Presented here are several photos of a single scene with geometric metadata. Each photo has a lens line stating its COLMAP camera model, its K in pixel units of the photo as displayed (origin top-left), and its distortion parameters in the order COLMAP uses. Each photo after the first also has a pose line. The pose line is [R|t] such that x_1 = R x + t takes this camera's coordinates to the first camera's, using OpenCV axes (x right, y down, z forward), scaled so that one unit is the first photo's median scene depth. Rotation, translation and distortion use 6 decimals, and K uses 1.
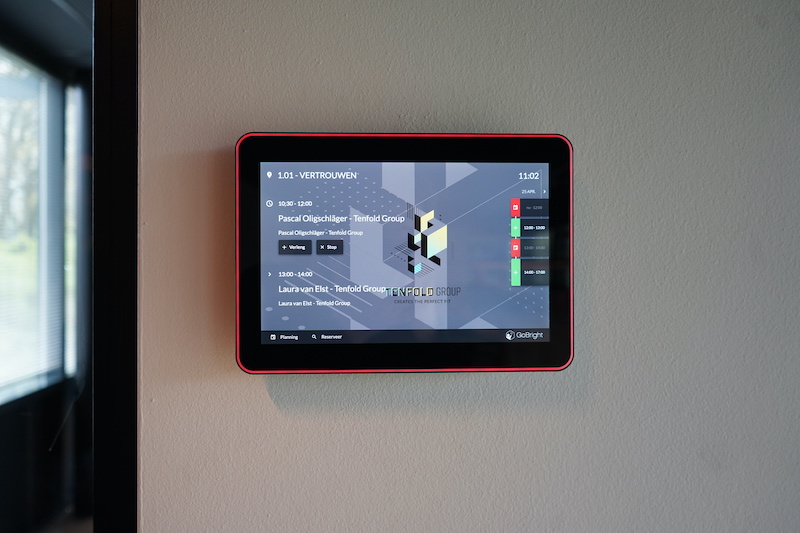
lens RADIAL K [[655.5, 0, 391.9], [0, 655.5, 263.6], [0, 0, 1]] dist [-0.004523, -0.012351]
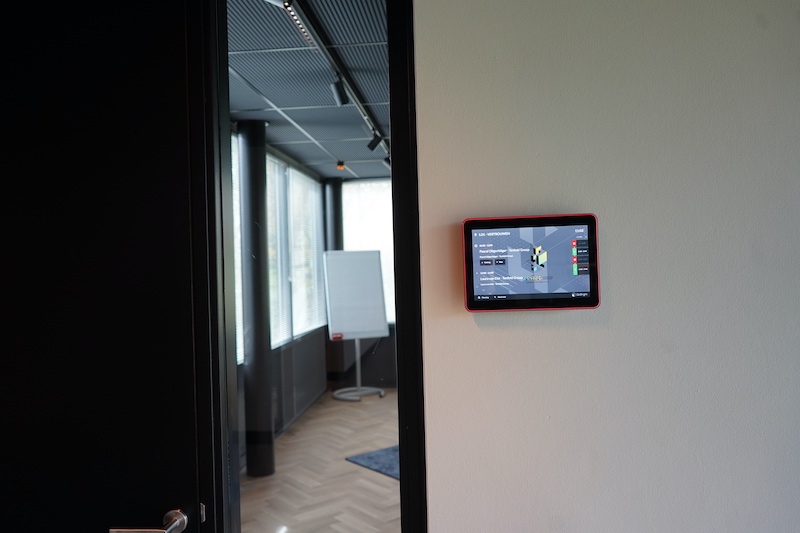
lens RADIAL K [[655.5, 0, 399.1], [0, 655.5, 265.8], [0, 0, 1]] dist [-0.004523, -0.012351]
pose [[0.990435, -0.032394, -0.134123, -0.141494], [0.032367, 0.999473, -0.002382, -0.016771], [0.134129, -0.001982, 0.990962, -1.576290]]
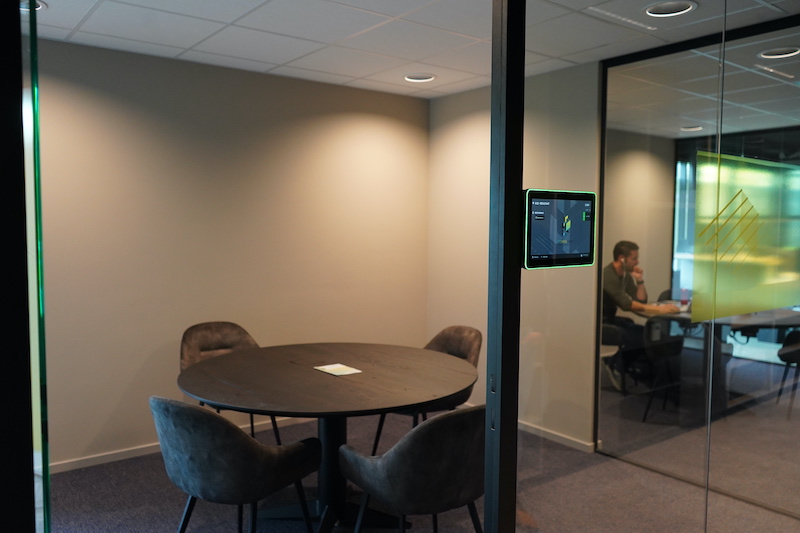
lens RADIAL K [[655.5, 0, 393.4], [0, 655.5, 266.1], [0, 0, 1]] dist [-0.004523, -0.012351]
pose [[0.821254, -0.031227, 0.569707, -2.386758], [-0.010675, 0.997485, 0.070063, -0.050800], [-0.570463, -0.063622, 0.818856, -1.080745]]
